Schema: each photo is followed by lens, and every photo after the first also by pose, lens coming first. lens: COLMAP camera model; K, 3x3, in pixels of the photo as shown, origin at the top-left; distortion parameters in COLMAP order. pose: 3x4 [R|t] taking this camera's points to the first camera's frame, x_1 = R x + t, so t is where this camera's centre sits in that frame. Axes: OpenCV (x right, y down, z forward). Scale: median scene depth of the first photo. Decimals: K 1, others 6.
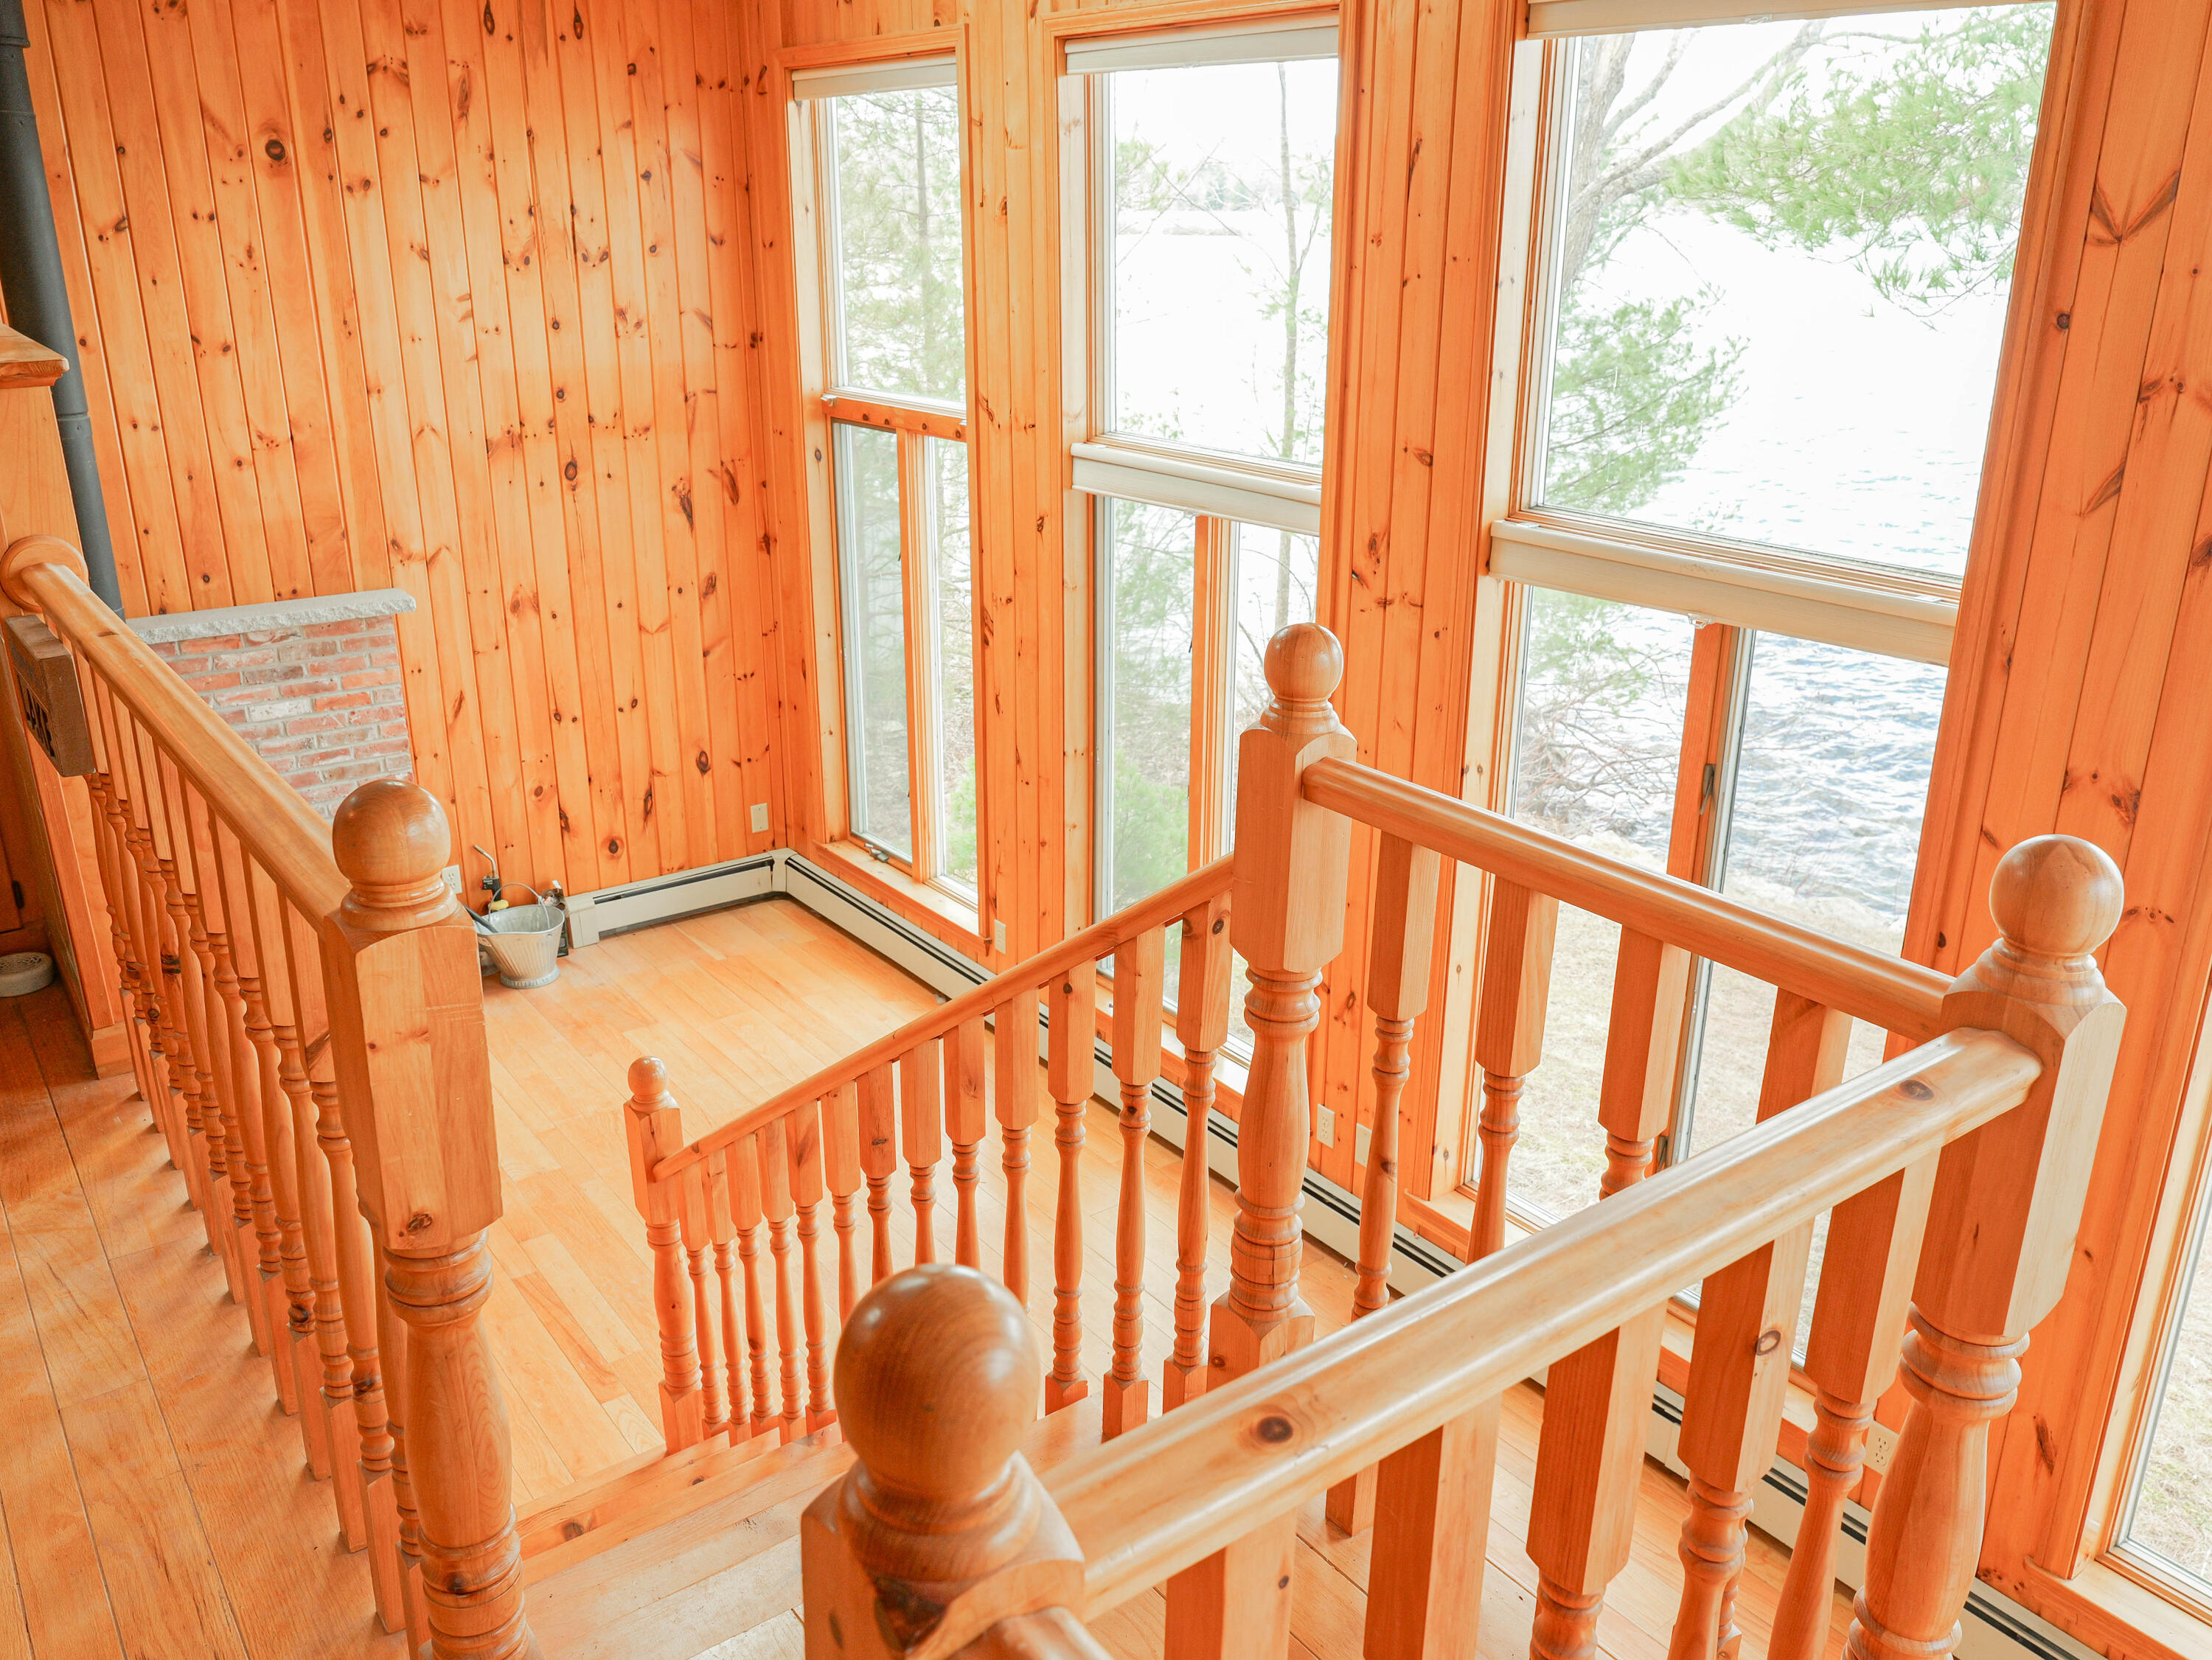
lens RADIAL K [[1733.1, 0, 1096.1], [0, 1733.1, 819.0], [0, 0, 1]] dist [-0.010638, -0.000588]
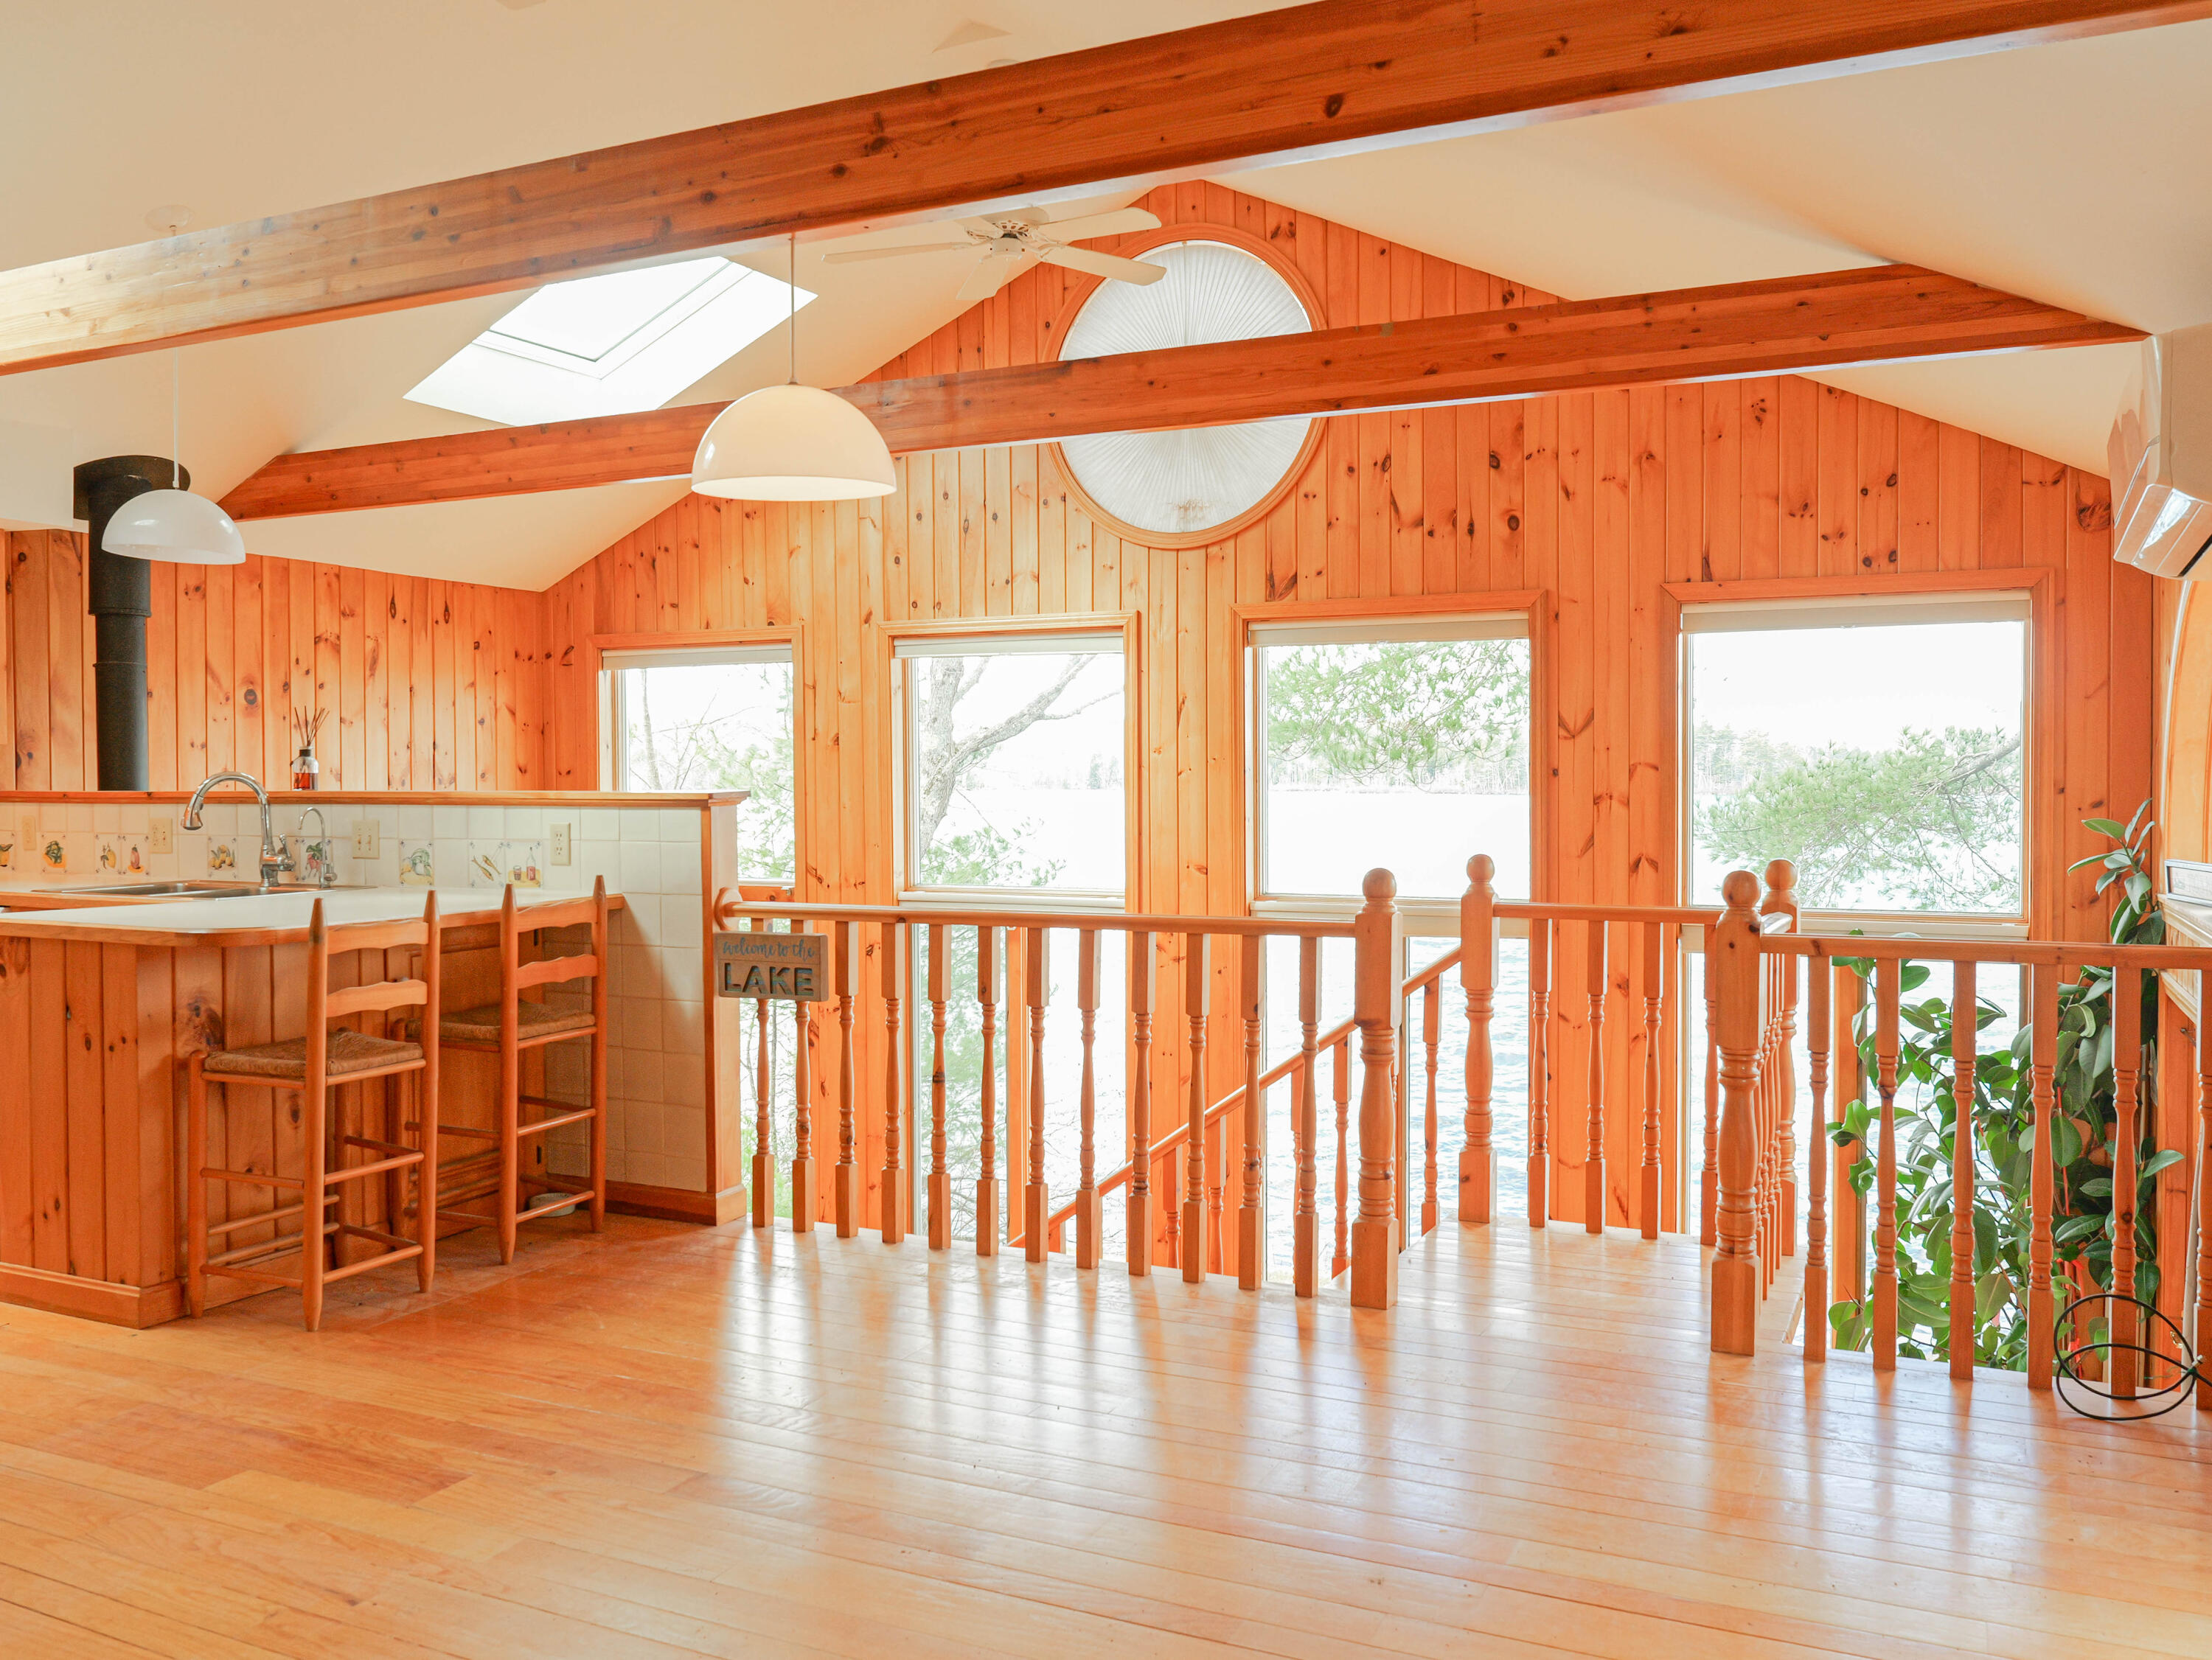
lens RADIAL K [[1733.1, 0, 1117.5], [0, 1733.1, 822.9], [0, 0, 1]] dist [-0.010638, -0.000588]
pose [[0.890365, -0.018924, 0.454853, -0.487574], [0.159096, 0.949072, -0.271940, 0.147557], [-0.426542, 0.314491, 0.848031, -0.320794]]
